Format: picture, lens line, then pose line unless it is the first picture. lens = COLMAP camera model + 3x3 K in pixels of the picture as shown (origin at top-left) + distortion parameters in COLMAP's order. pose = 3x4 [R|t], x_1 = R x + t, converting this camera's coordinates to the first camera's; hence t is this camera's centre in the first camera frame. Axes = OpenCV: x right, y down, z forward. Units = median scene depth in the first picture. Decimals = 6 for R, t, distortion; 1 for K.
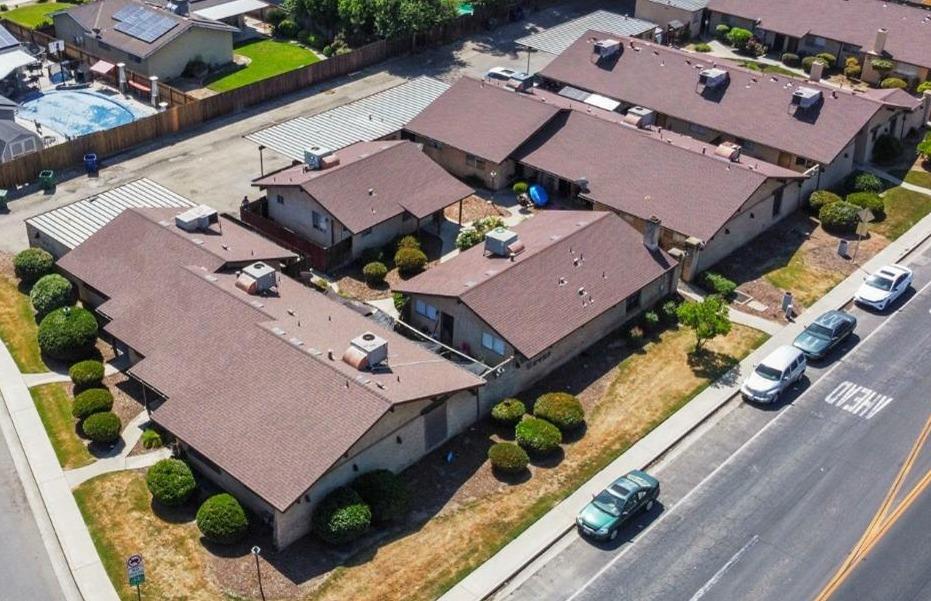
lens RADIAL K [[1163.6, 0, 390.9], [0, 1163.6, 300.2], [0, 0, 1]] dist [0.016356, -0.065202]
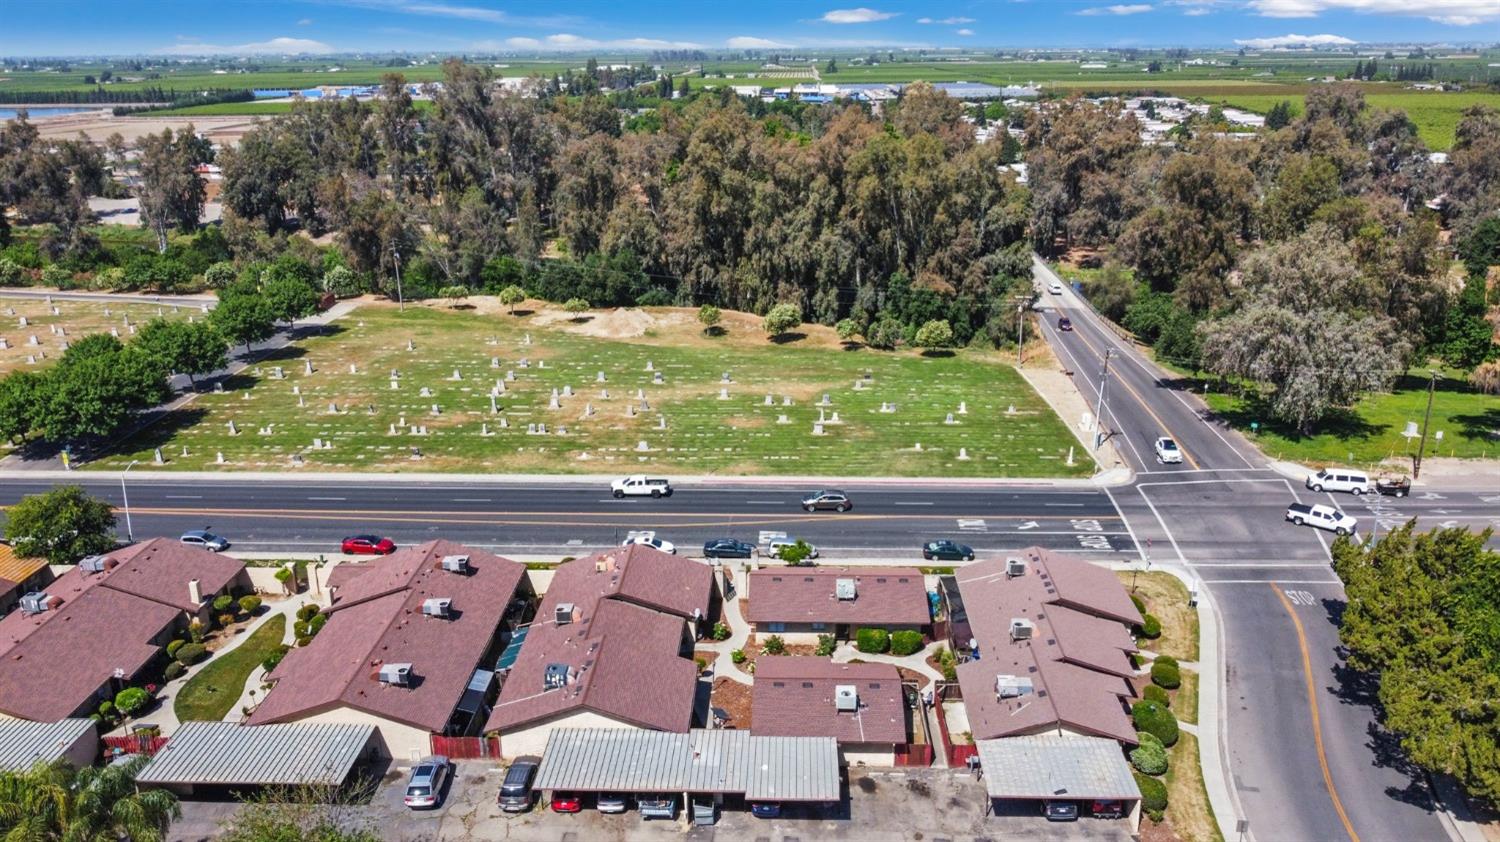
lens RADIAL K [[1174.3, 0, 749.0], [0, 1174.3, 372.4], [0, 0, 1]] dist [-0.001242, -0.002240]
pose [[-0.669036, -0.207289, 0.713738, -0.841849], [0.383238, 0.726591, 0.570258, -1.174584], [-0.636803, 0.655055, -0.406675, 1.610030]]
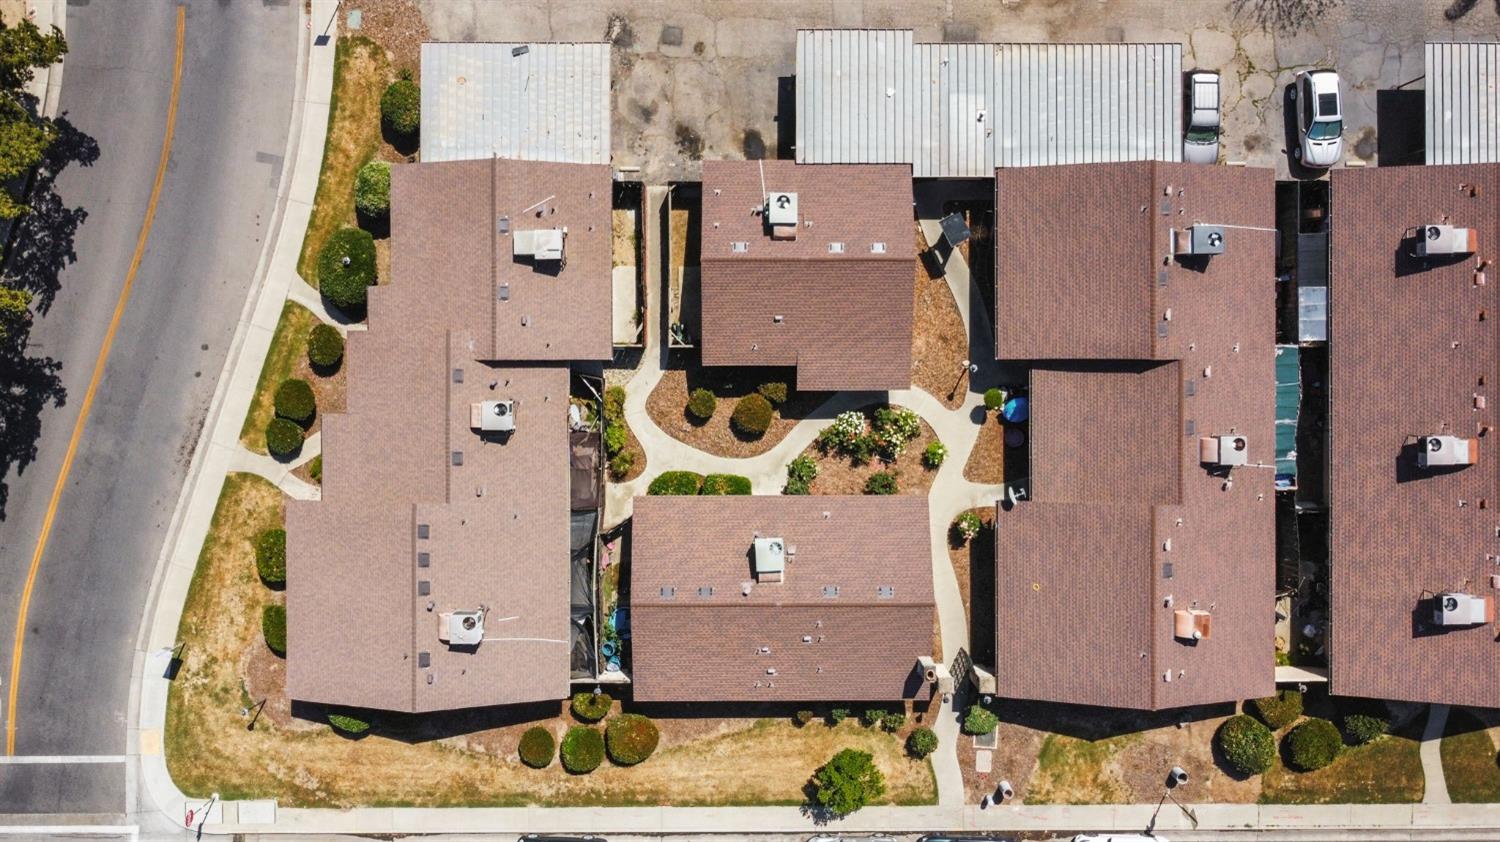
lens RADIAL K [[1174.3, 0, 749.0], [0, 1174.3, 372.4], [0, 0, 1]] dist [-0.001242, -0.002240]
pose [[0.695195, 0.718802, -0.005255, -0.001684], [-0.371722, 0.365752, 0.853257, -0.863050], [0.615245, -0.591226, 0.521464, 0.700617]]
